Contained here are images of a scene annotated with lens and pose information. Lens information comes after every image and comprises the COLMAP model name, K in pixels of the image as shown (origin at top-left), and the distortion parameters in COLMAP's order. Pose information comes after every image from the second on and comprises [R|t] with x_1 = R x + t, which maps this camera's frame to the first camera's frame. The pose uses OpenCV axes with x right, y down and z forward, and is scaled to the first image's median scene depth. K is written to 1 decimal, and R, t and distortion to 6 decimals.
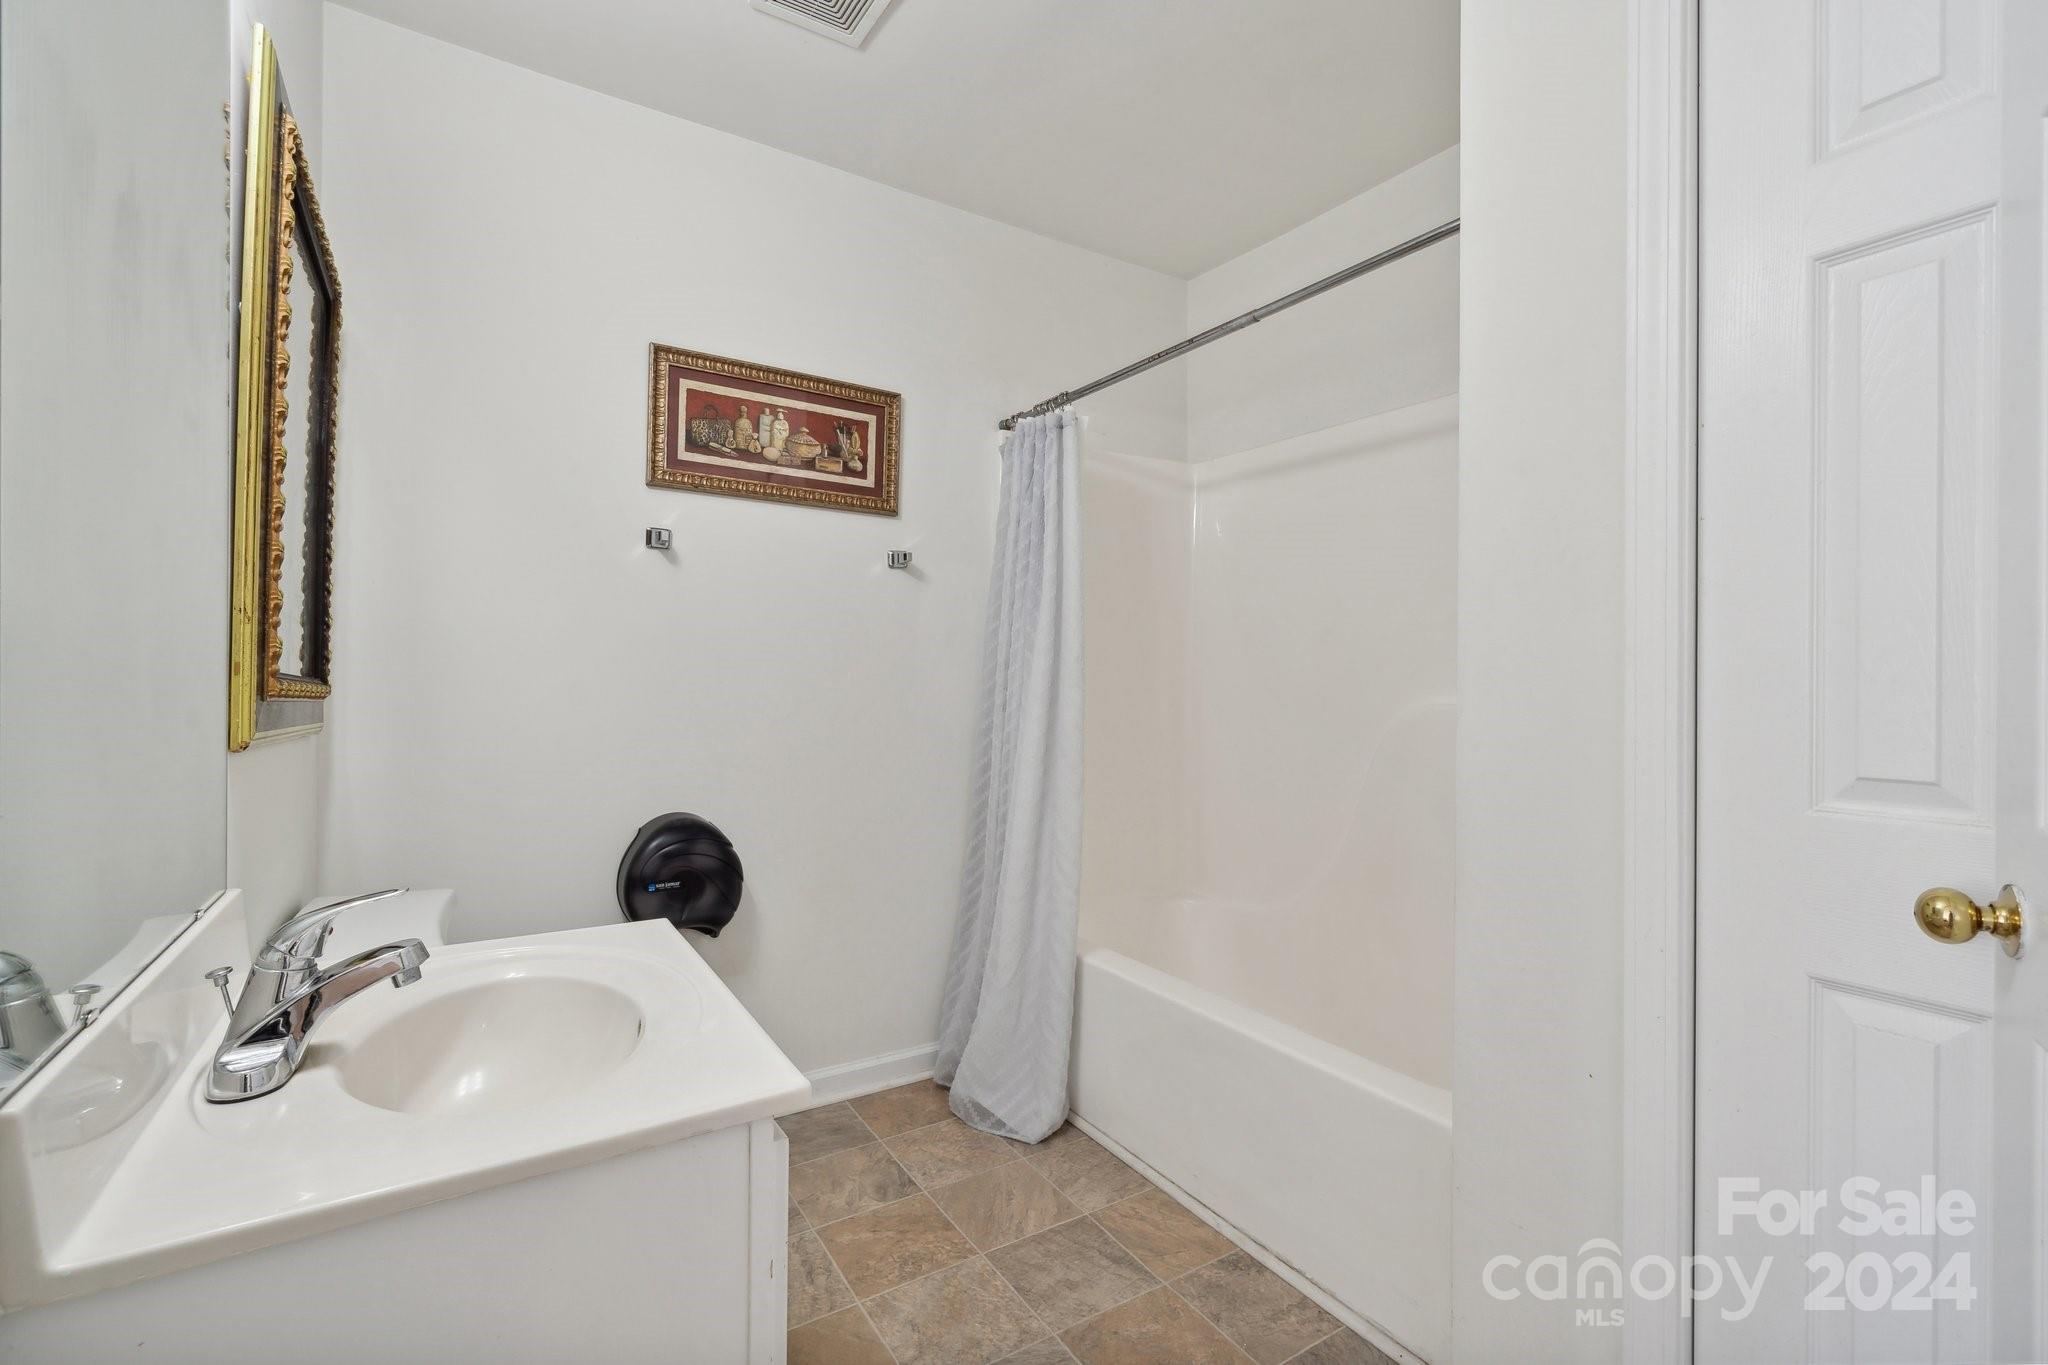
lens RADIAL K [[888.2, 0, 1032.2], [0, 888.2, 679.5], [0, 0, 1]] dist [0.000784, 0.000040]
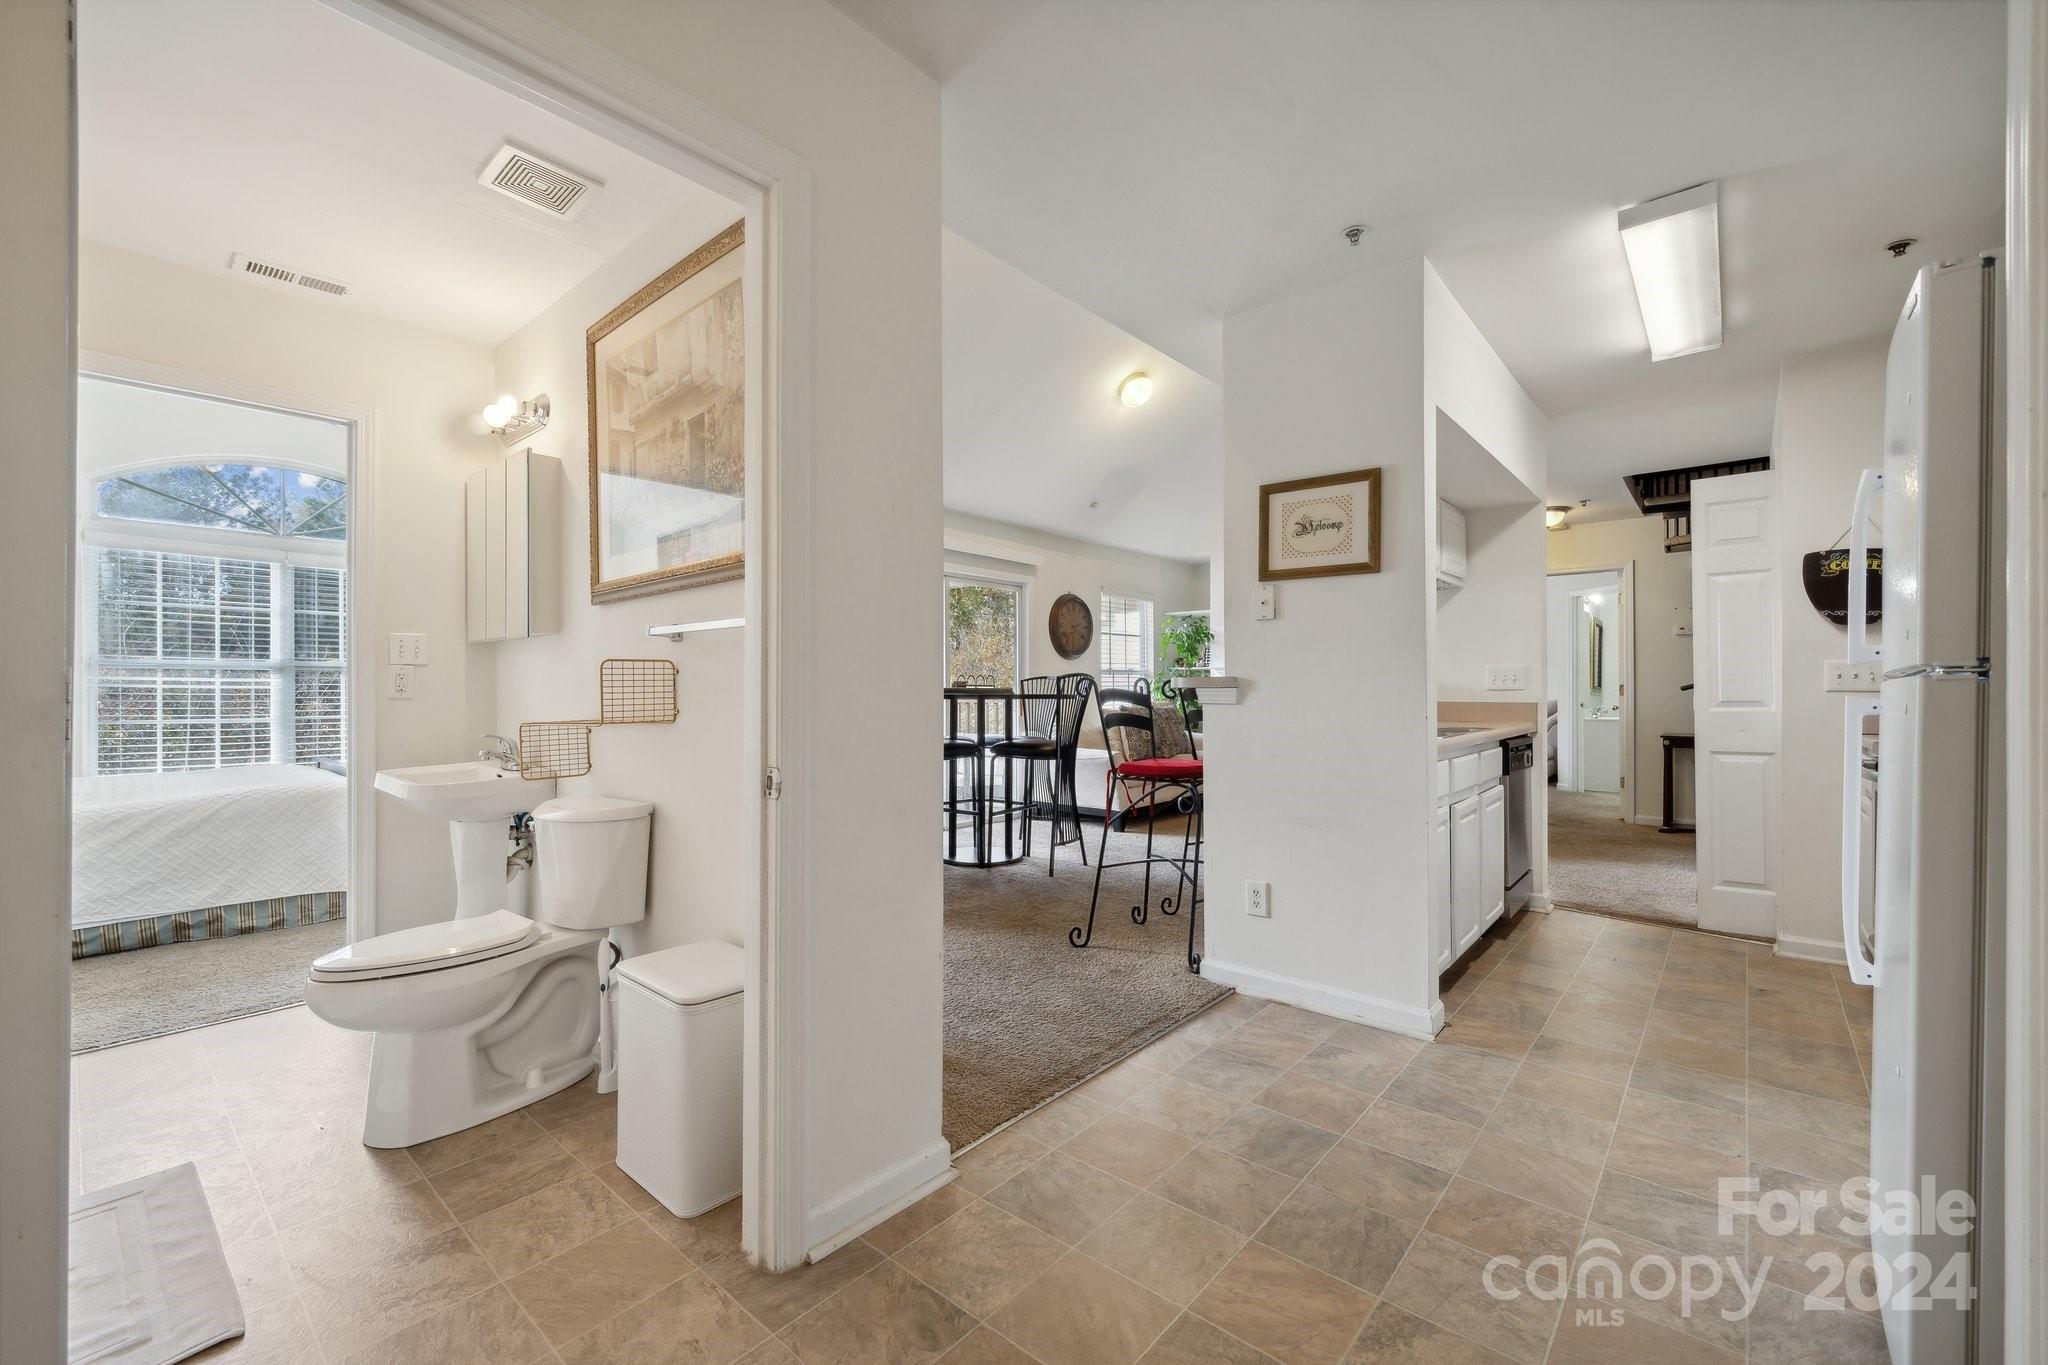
lens RADIAL K [[836.1, 0, 1034.2], [0, 836.1, 689.2], [0, 0, 1]] dist [0.000250, 0.000070]
pose [[0.286428, -0.006822, -0.958078, 2.984717], [0.001132, 0.999976, -0.006782, 0.041224], [0.958101, 0.000858, 0.286429, -3.636872]]
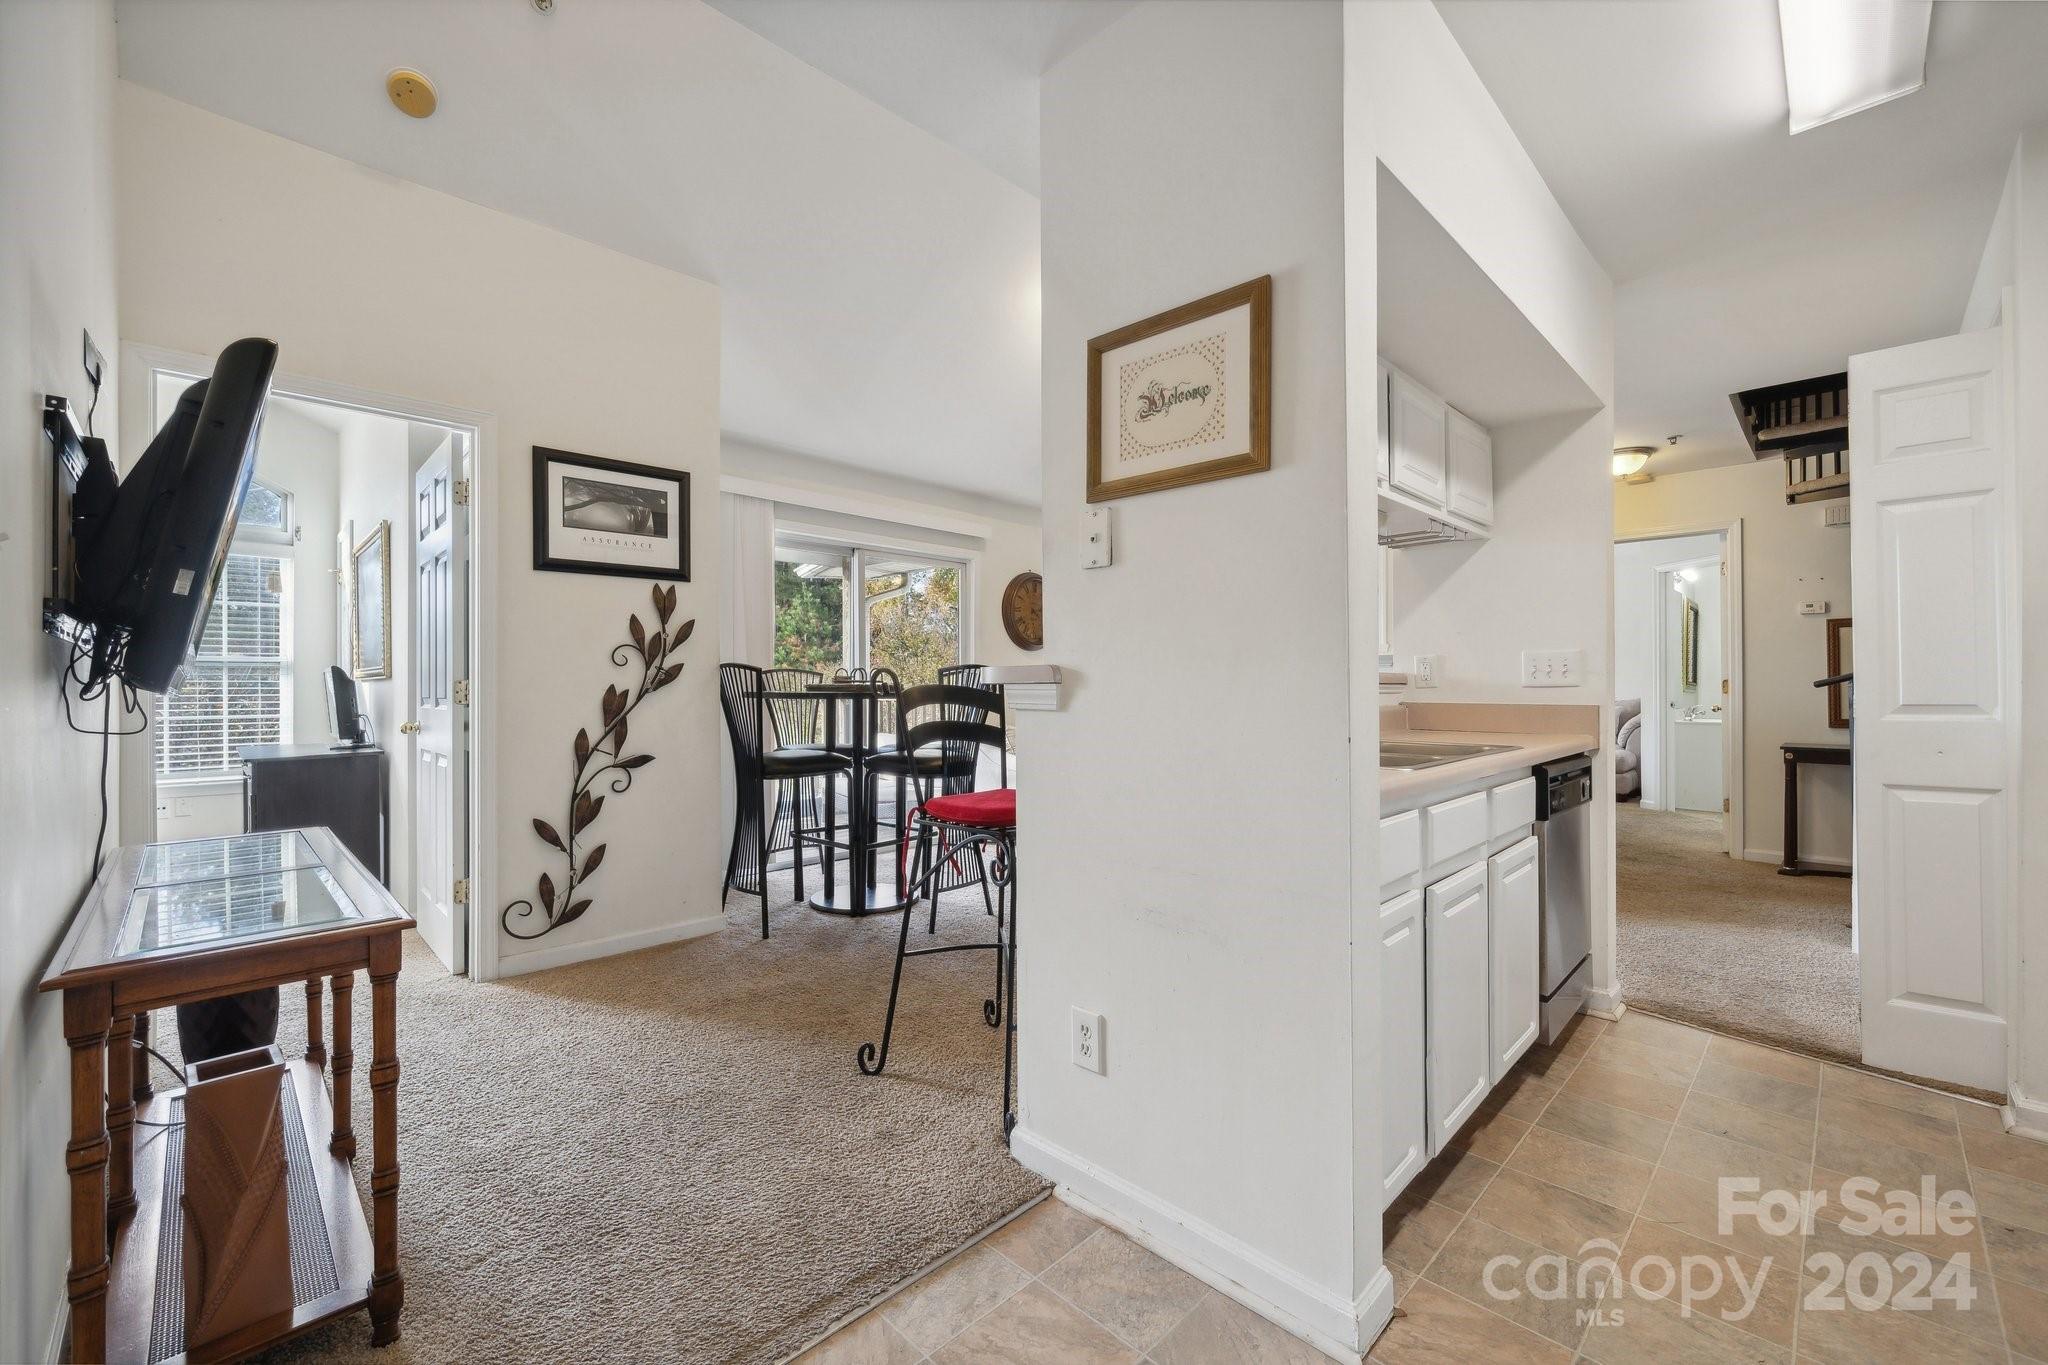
lens RADIAL K [[832.7, 0, 1033.4], [0, 832.7, 685.1], [0, 0, 1]] dist [-0.000382, 0.000047]
pose [[0.212994, -0.007616, -0.977024, 2.541492], [0.001217, 0.999971, -0.007530, 0.037188], [0.977053, 0.000415, 0.212997, -3.101224]]
